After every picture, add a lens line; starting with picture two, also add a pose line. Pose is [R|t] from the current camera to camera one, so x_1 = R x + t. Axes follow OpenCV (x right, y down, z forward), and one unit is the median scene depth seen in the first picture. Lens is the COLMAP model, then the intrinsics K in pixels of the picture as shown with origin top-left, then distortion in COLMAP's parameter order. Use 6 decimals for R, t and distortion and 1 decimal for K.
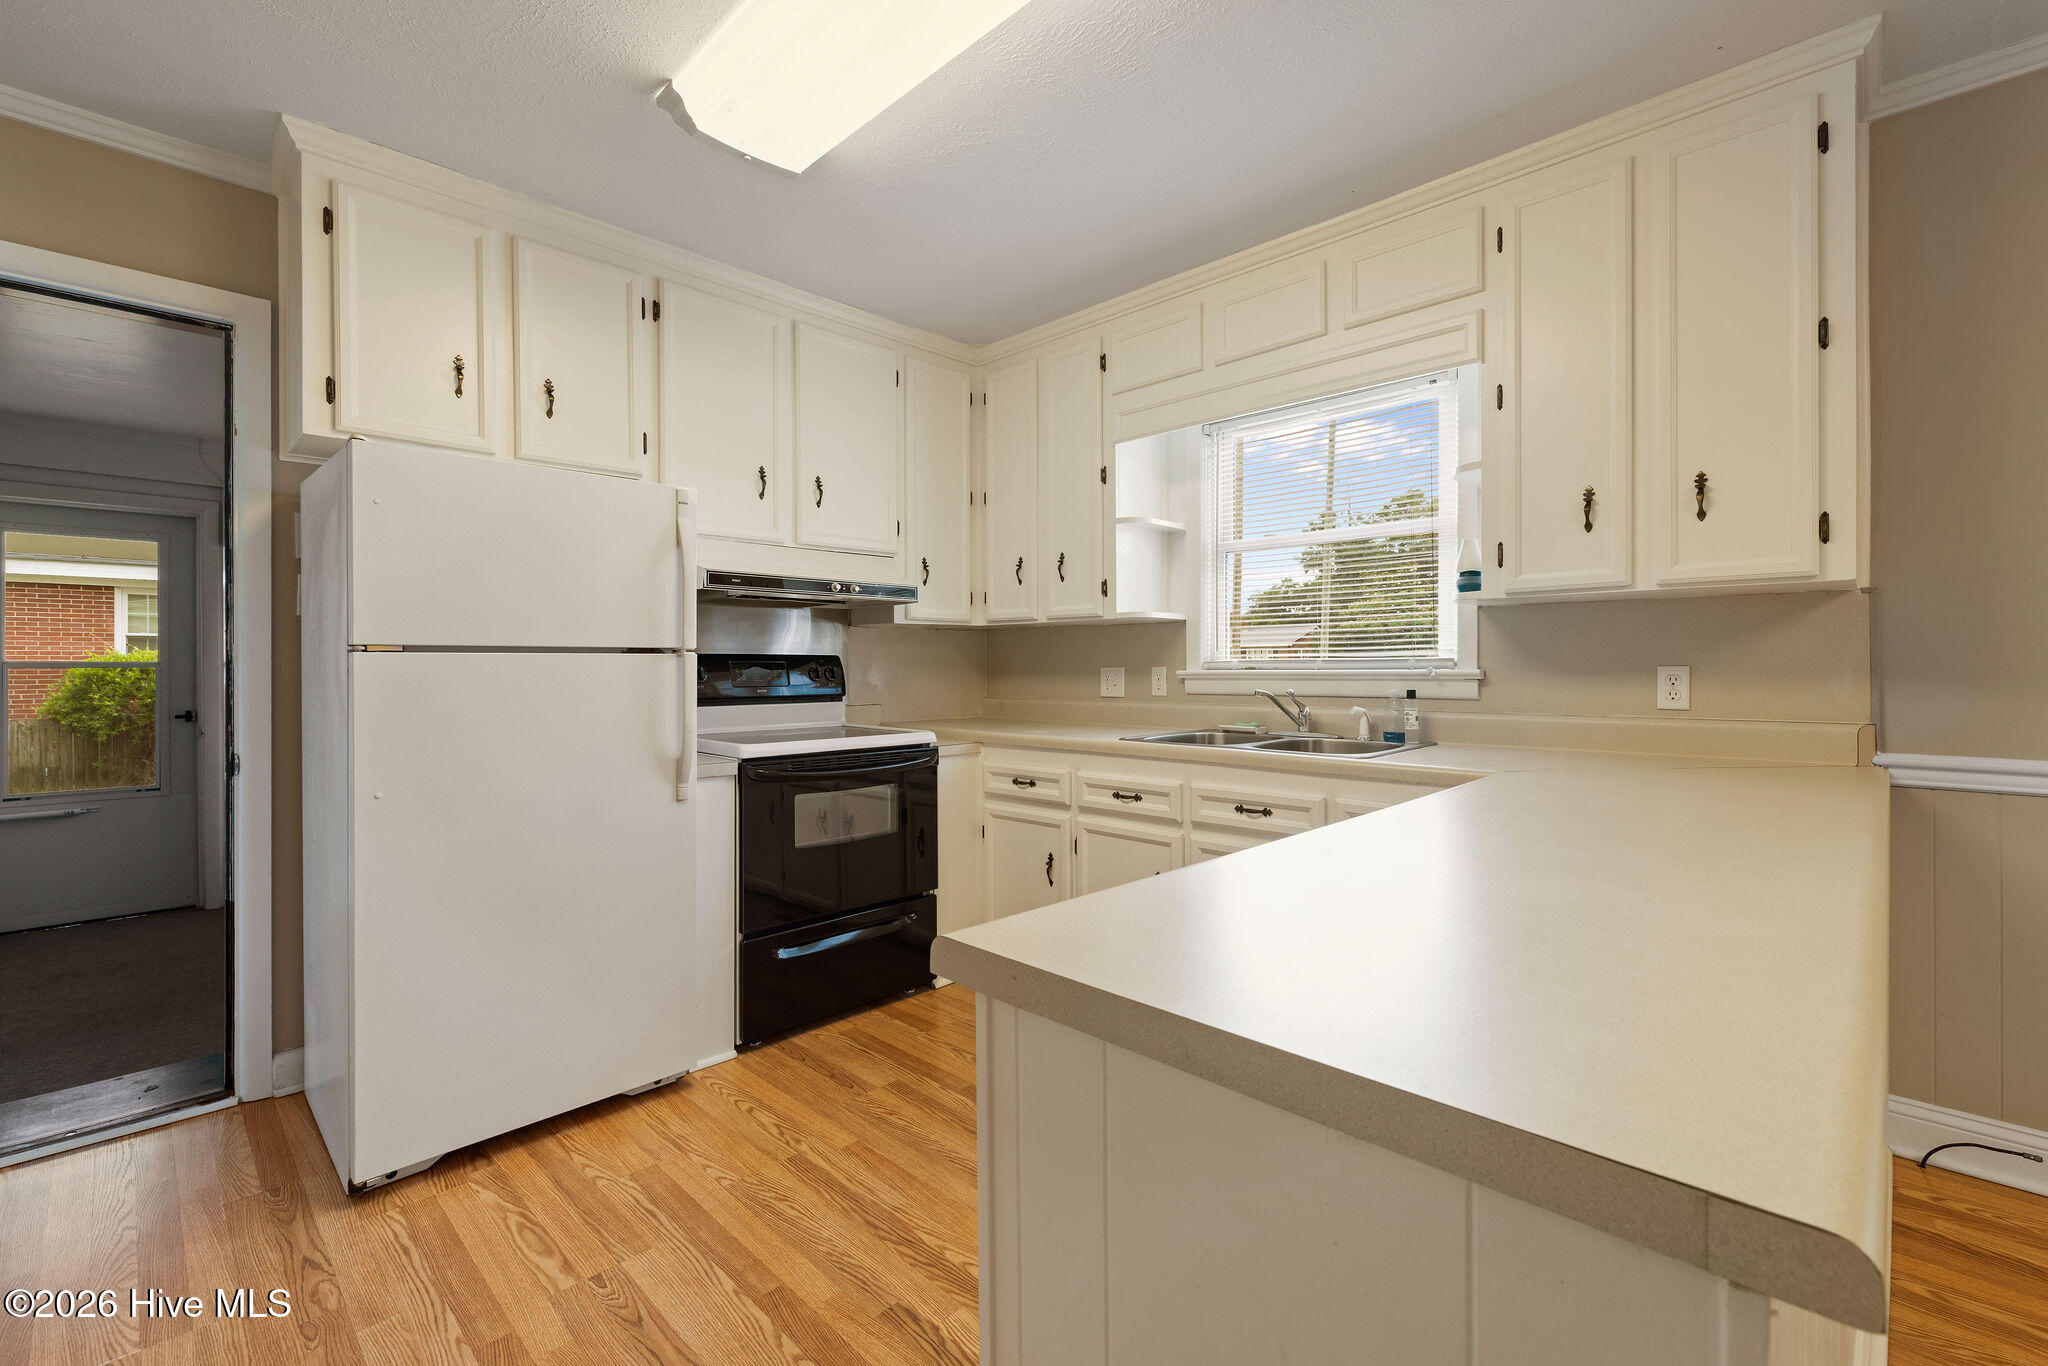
lens RADIAL K [[881.6, 0, 1023.8], [0, 881.6, 665.9], [0, 0, 1]] dist [-0.000165, 0.000246]
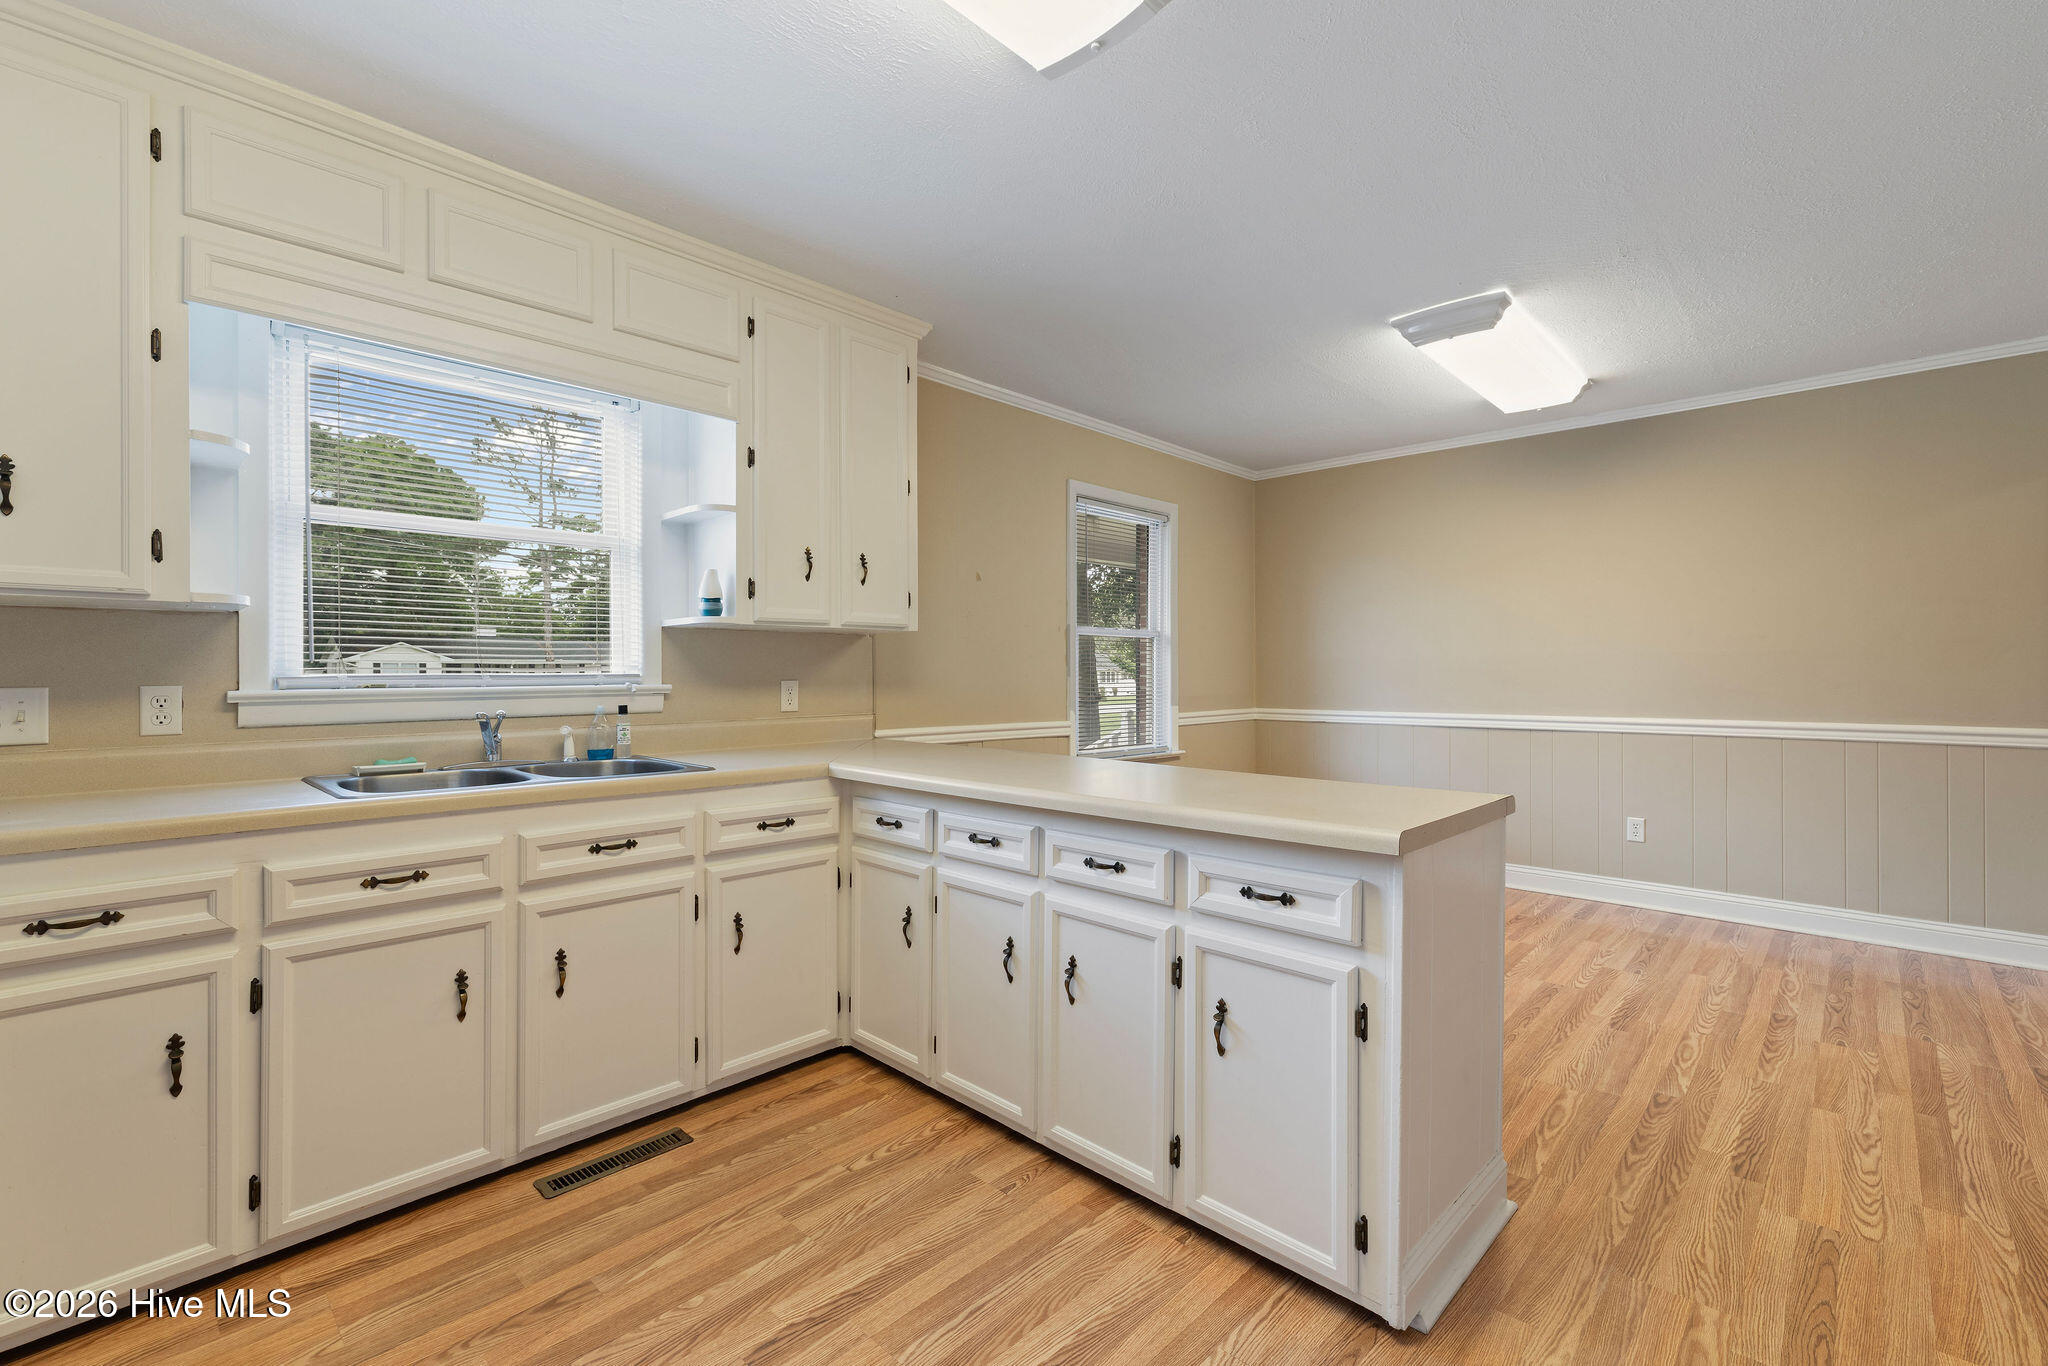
lens RADIAL K [[879.3, 0, 1031.0], [0, 879.3, 675.1], [0, 0, 1]] dist [0.001346, -0.001117]
pose [[-0.011765, 0.003869, 0.999923, -0.548912], [0.004893, 0.999981, -0.003812, -0.001327], [-0.999919, 0.004848, -0.011784, 0.523571]]
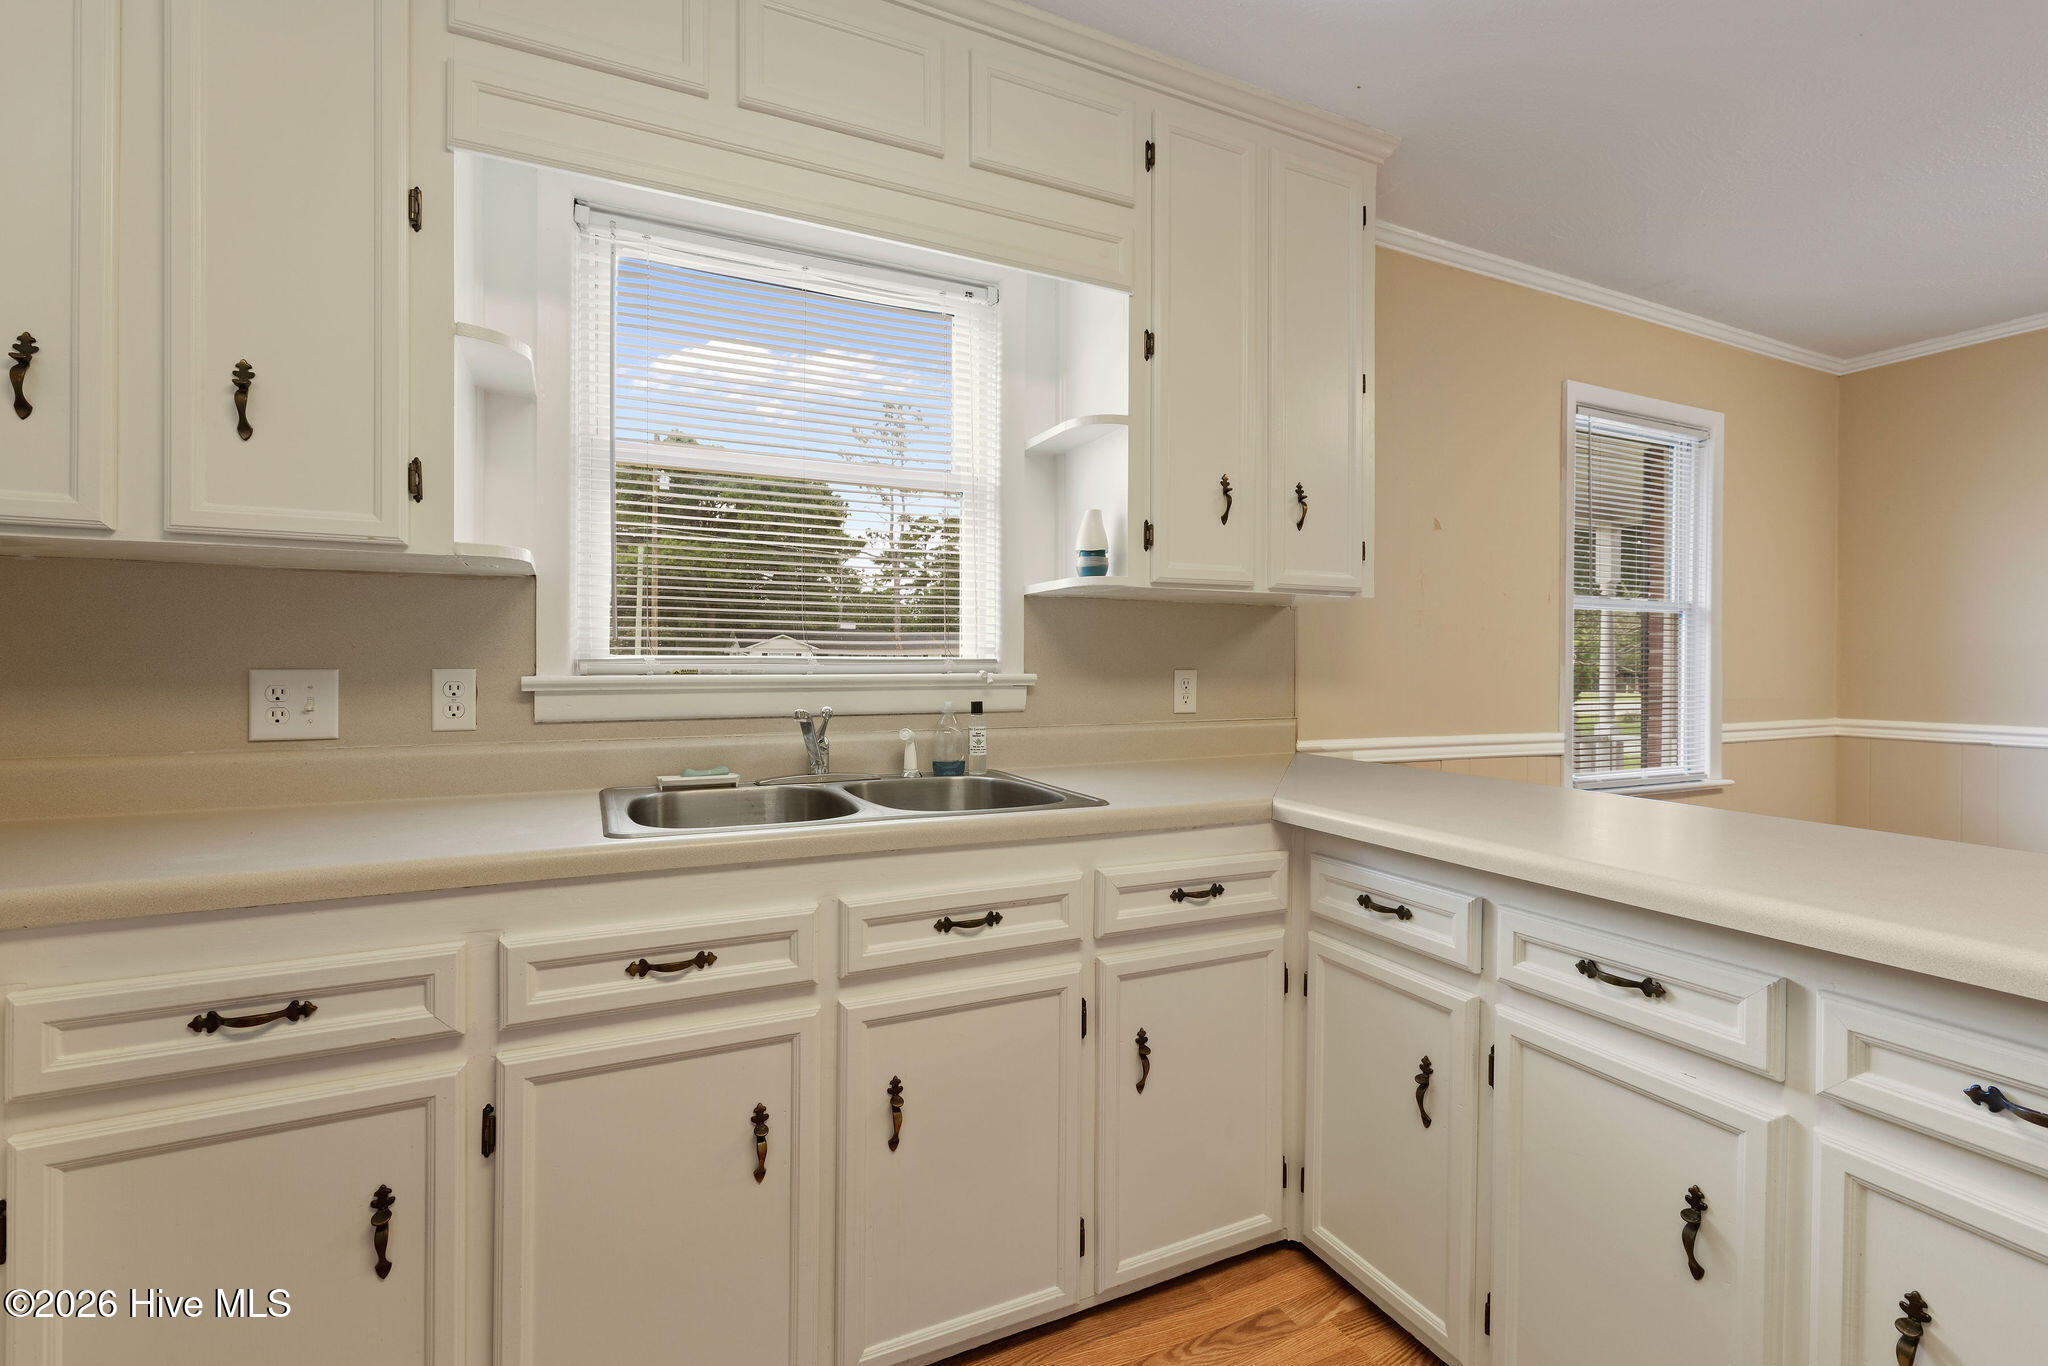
lens RADIAL K [[904.0, 0, 1031.9], [0, 904.0, 669.6], [0, 0, 1]] dist [-0.000739, -0.000086]
pose [[0.336605, 0.001861, 0.941644, -0.245006], [-0.003549, 0.999993, -0.000707, 0.000846], [-0.941639, -0.003104, 0.336609, 0.675203]]
